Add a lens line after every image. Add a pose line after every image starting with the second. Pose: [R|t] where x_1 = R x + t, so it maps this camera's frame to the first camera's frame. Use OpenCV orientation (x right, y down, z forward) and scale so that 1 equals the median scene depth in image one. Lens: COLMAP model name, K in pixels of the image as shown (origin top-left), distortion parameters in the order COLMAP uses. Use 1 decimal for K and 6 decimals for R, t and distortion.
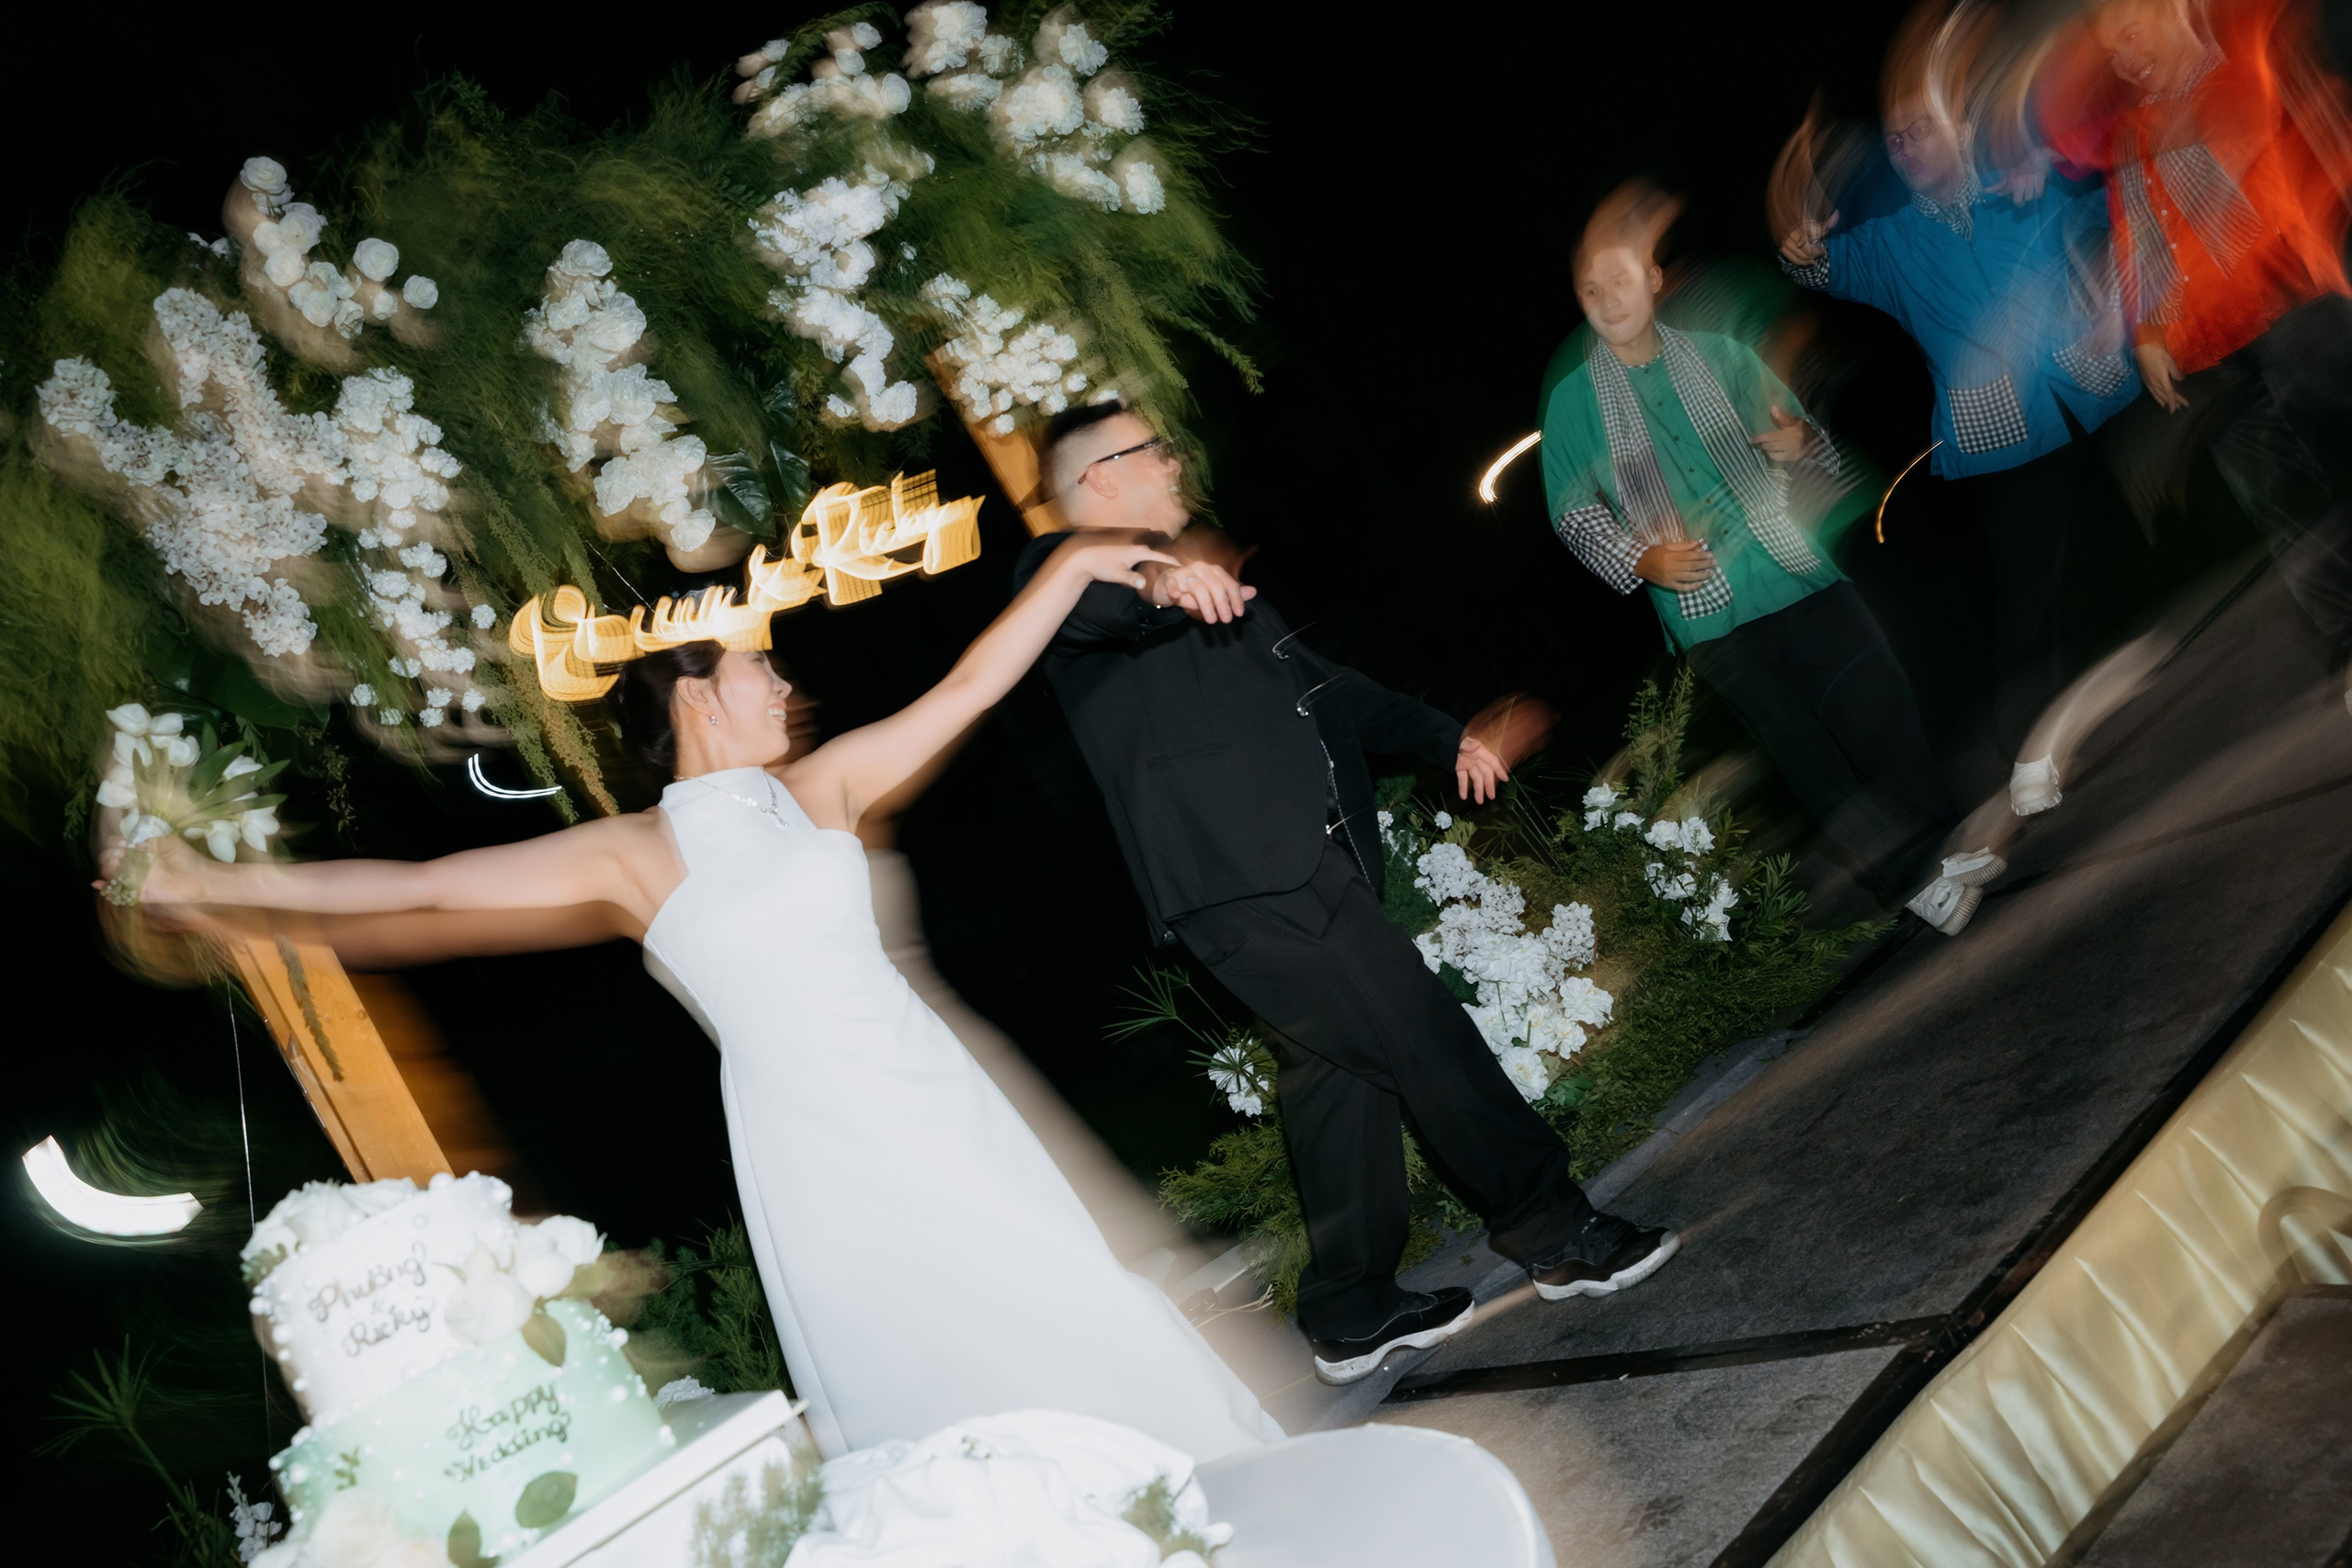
lens RADIAL K [[1842.7, 0, 1176.0], [0, 1842.7, 784.0], [0, 0, 1]] dist [-0.006170, 0.003751]
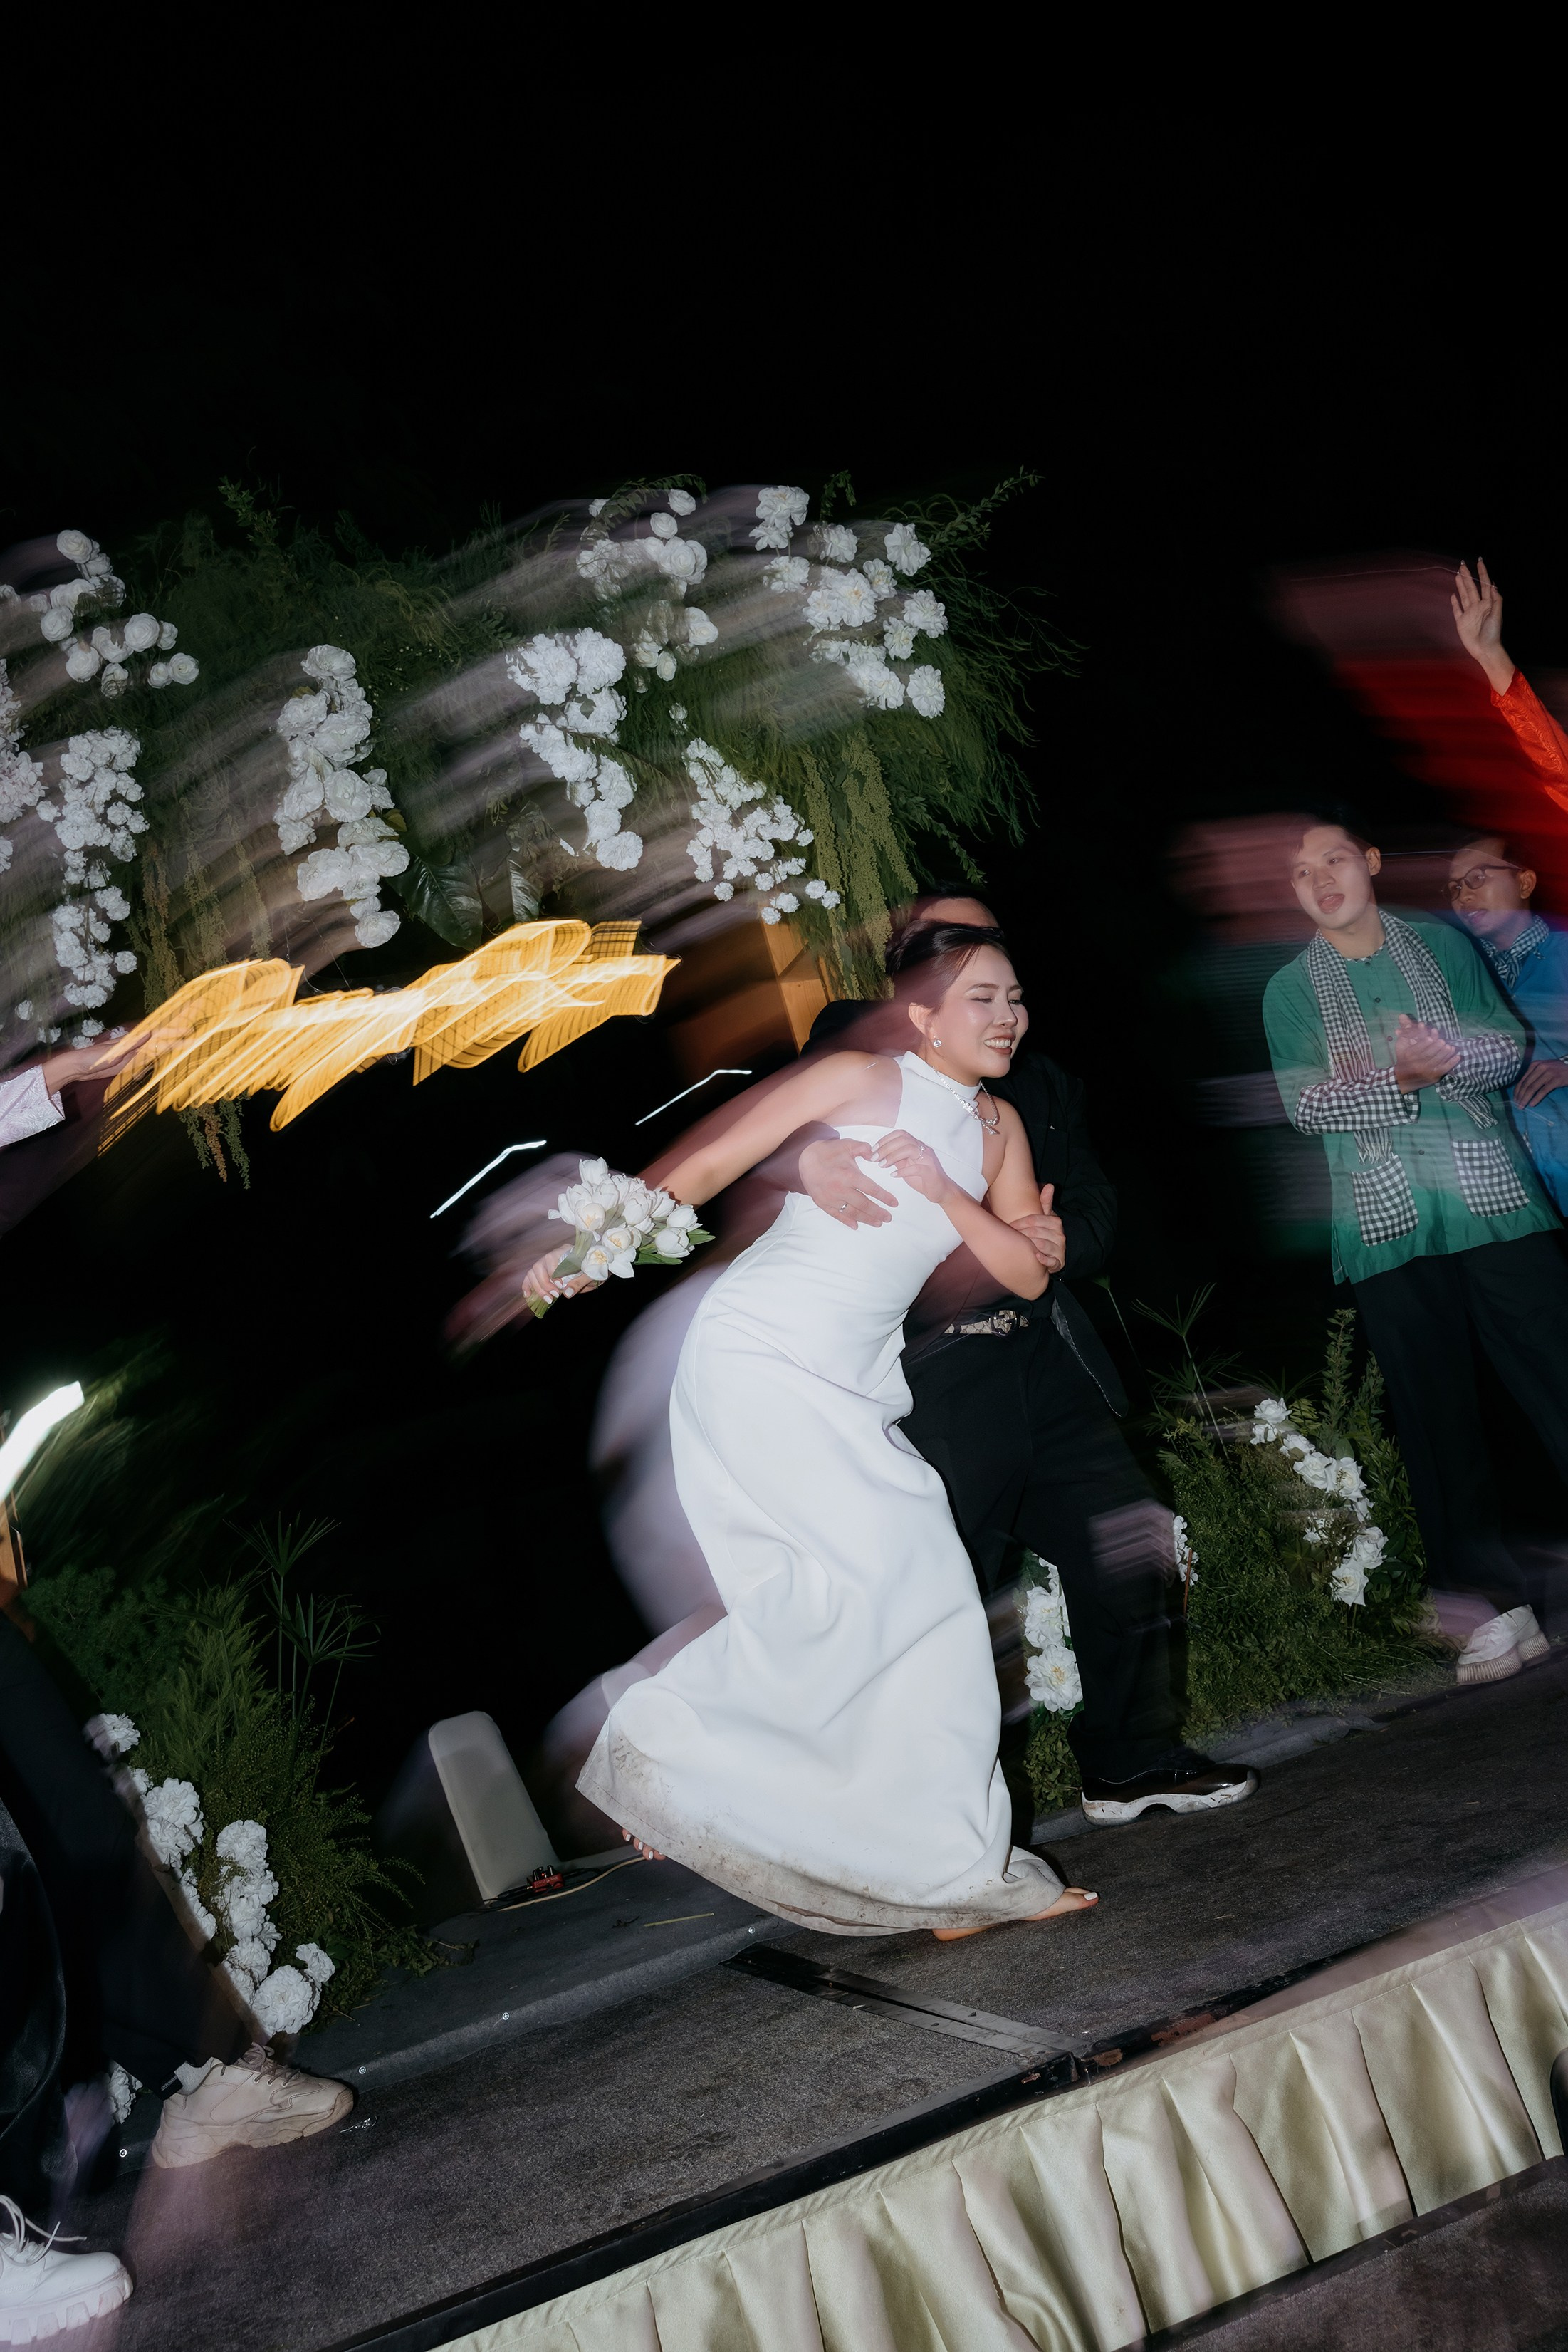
lens RADIAL K [[1842.6, 0, 784.0], [0, 1842.6, 1176.0], [0, 0, 1]] dist [-0.006170, 0.003751]
pose [[0.937156, 0.231945, -0.260652, 0.247097], [-0.245169, 0.969295, -0.018949, -0.035609], [0.248254, 0.081662, 0.965247, 0.047680]]
